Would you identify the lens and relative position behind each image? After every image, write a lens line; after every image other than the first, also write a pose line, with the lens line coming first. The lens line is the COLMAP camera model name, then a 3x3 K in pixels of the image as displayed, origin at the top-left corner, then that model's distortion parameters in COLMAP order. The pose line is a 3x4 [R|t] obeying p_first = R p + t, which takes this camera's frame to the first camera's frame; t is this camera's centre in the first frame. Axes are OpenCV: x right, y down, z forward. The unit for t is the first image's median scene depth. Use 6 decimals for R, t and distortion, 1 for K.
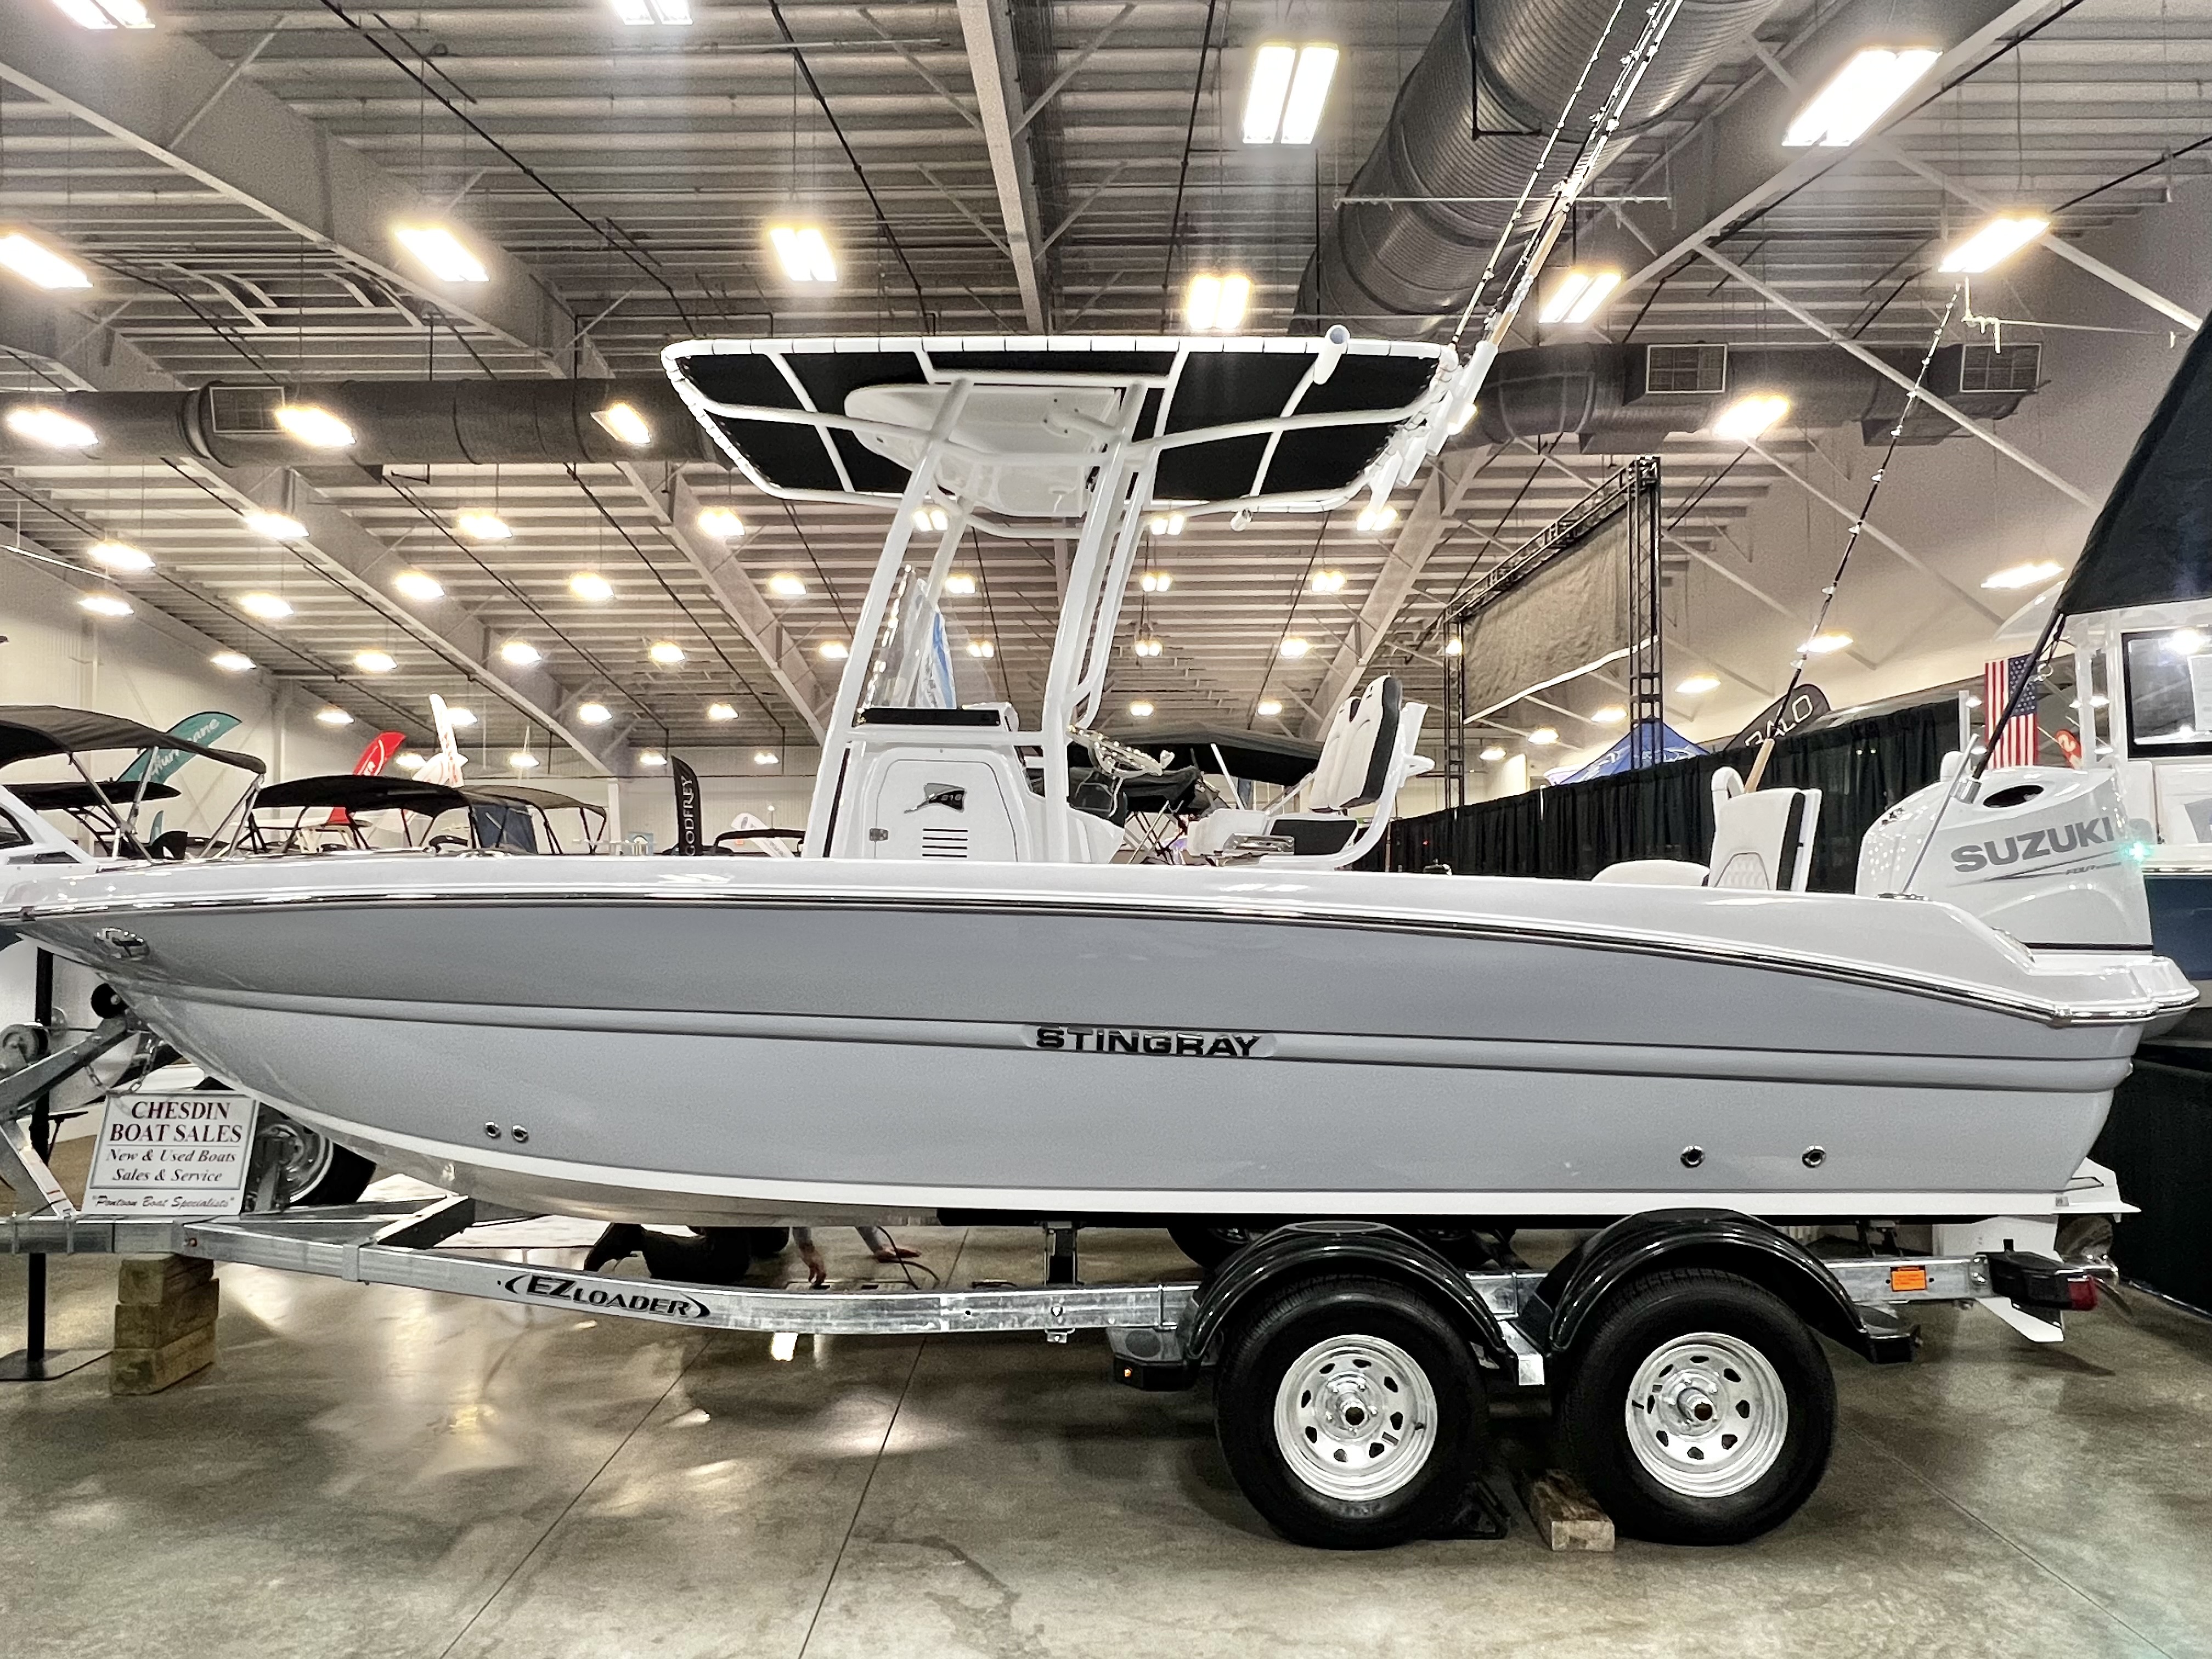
lens RADIAL K [[1410.0, 0, 1106.0], [0, 1410.0, 829.5], [0, 0, 1]] dist [-0.001258, 0.003515]
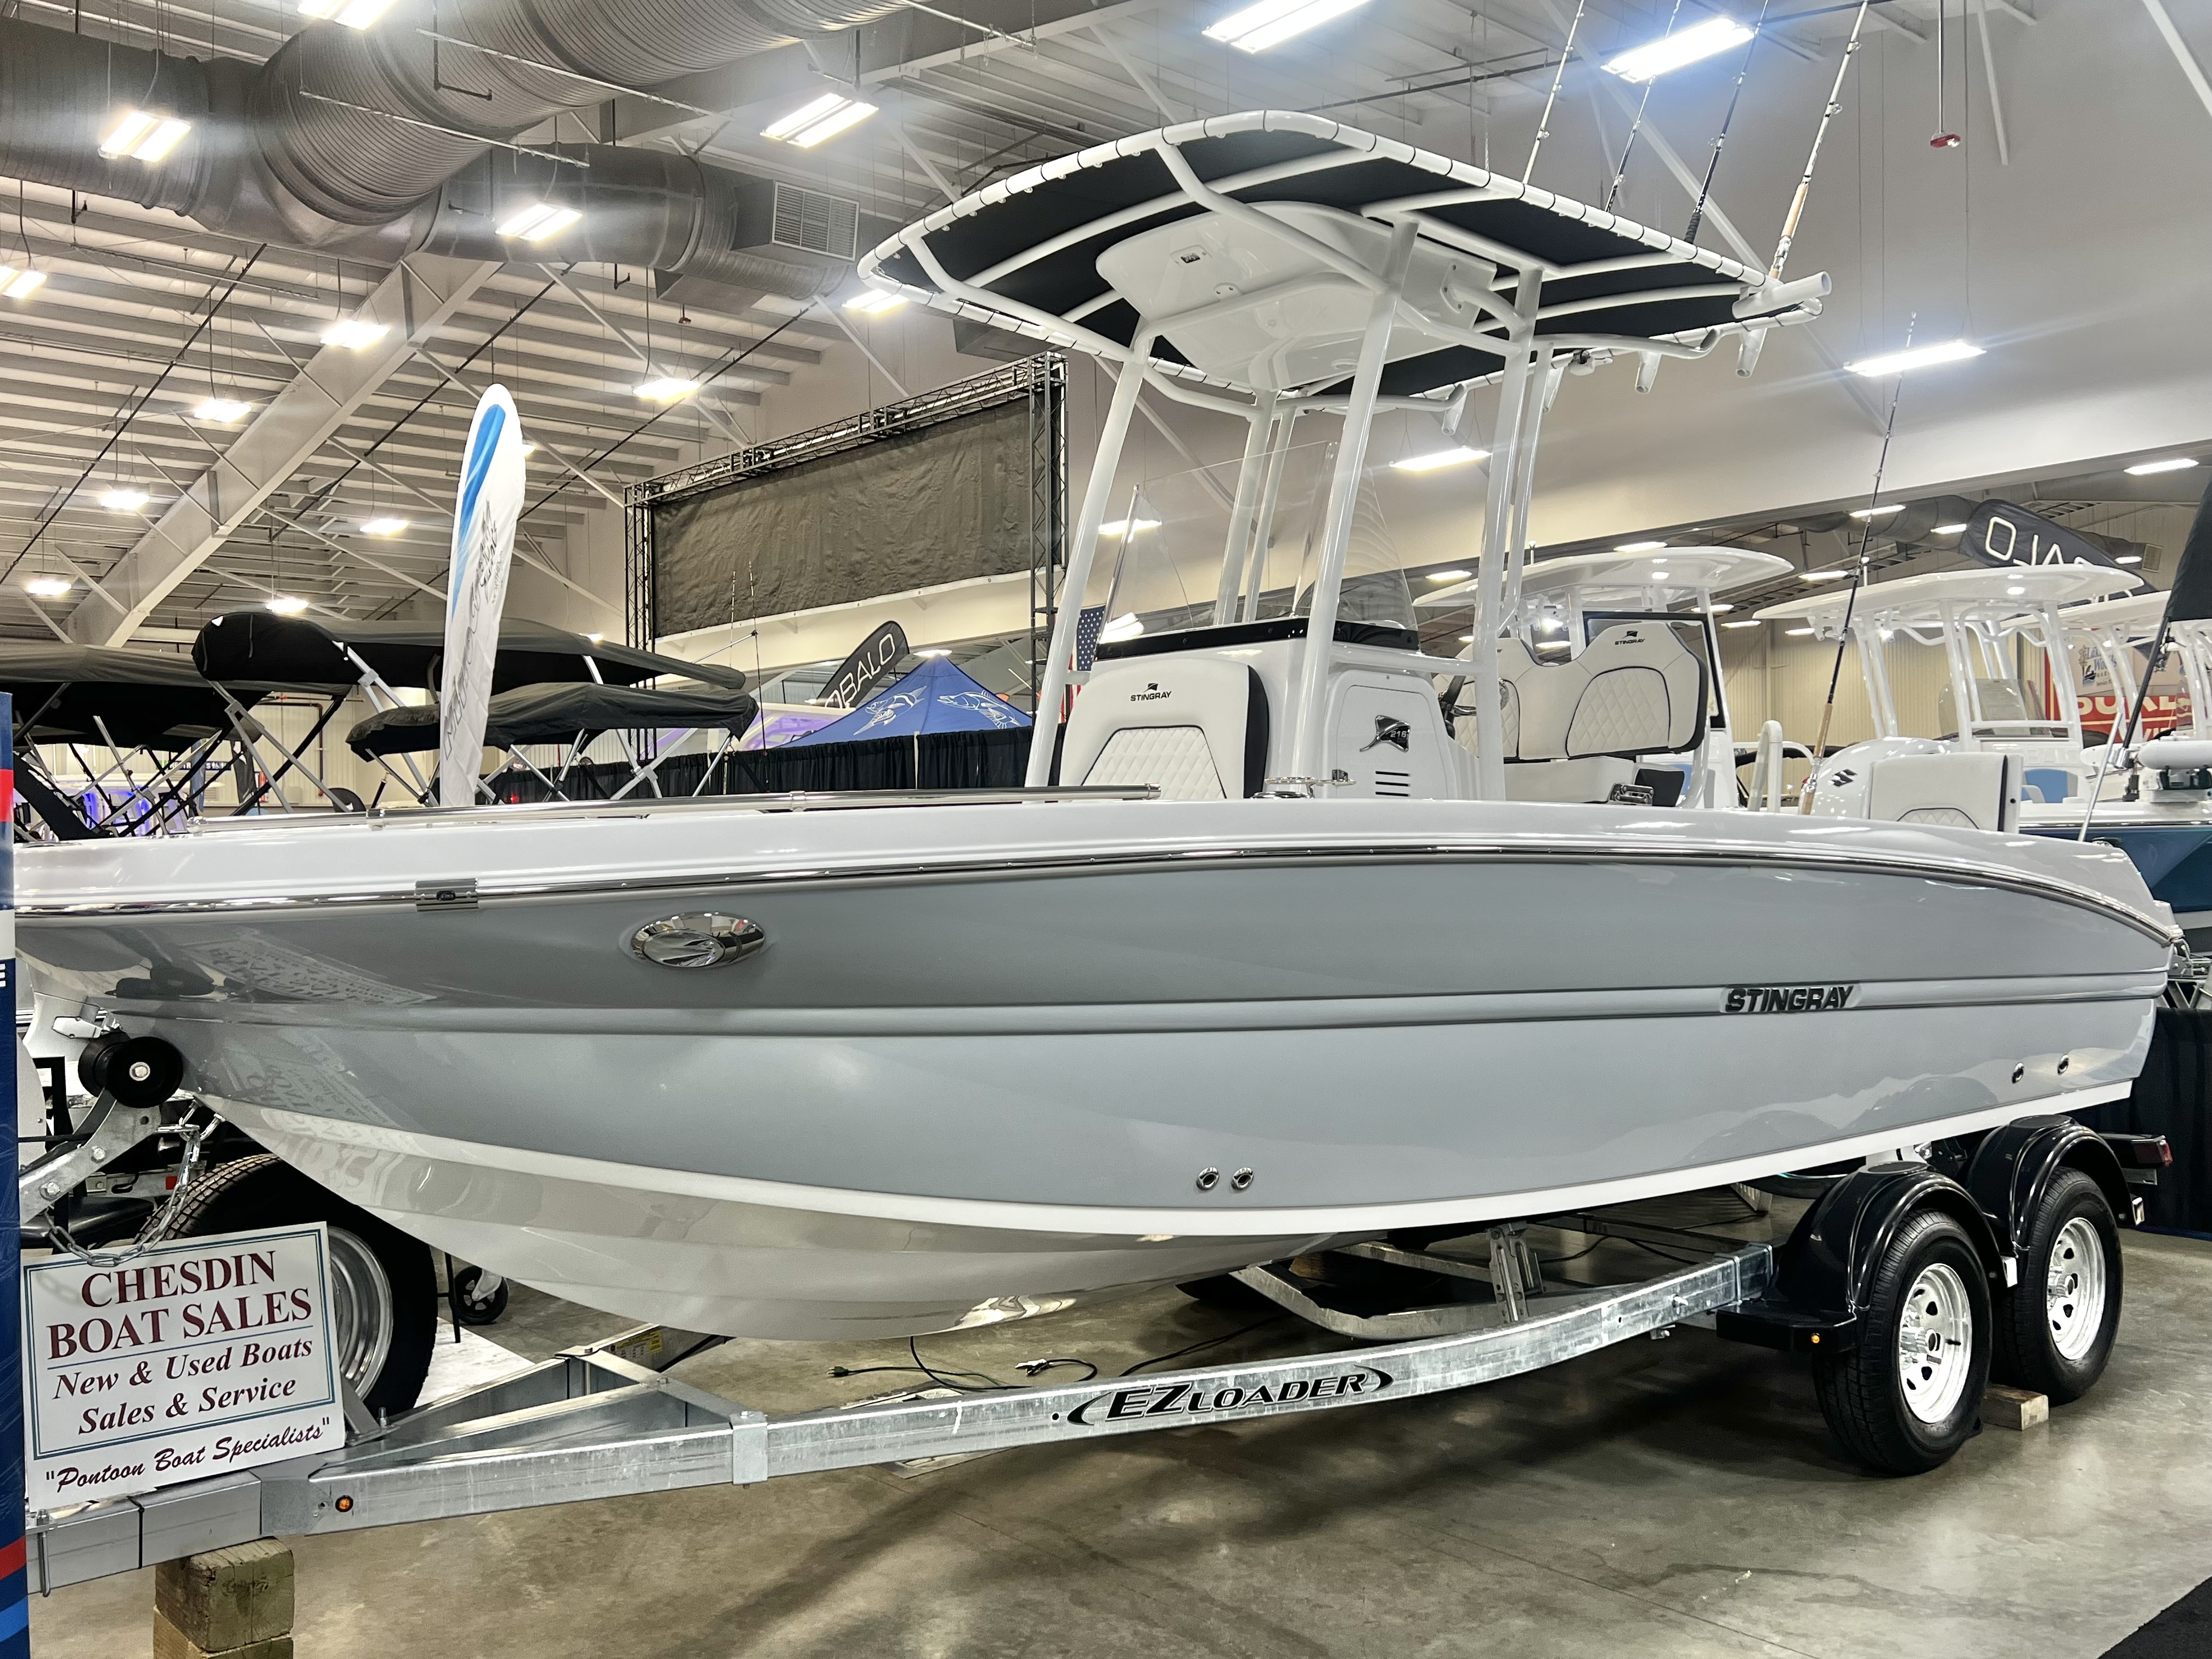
lens RADIAL K [[1892.3, 0, 1106.0], [0, 1892.3, 829.5], [0, 0, 1]] dist [0.035528, -0.005705]
pose [[0.750585, 0.001718, 0.660771, -0.972092], [-0.016915, 0.999719, 0.016615, 0.017661], [-0.660557, -0.023647, 0.750403, 0.278551]]
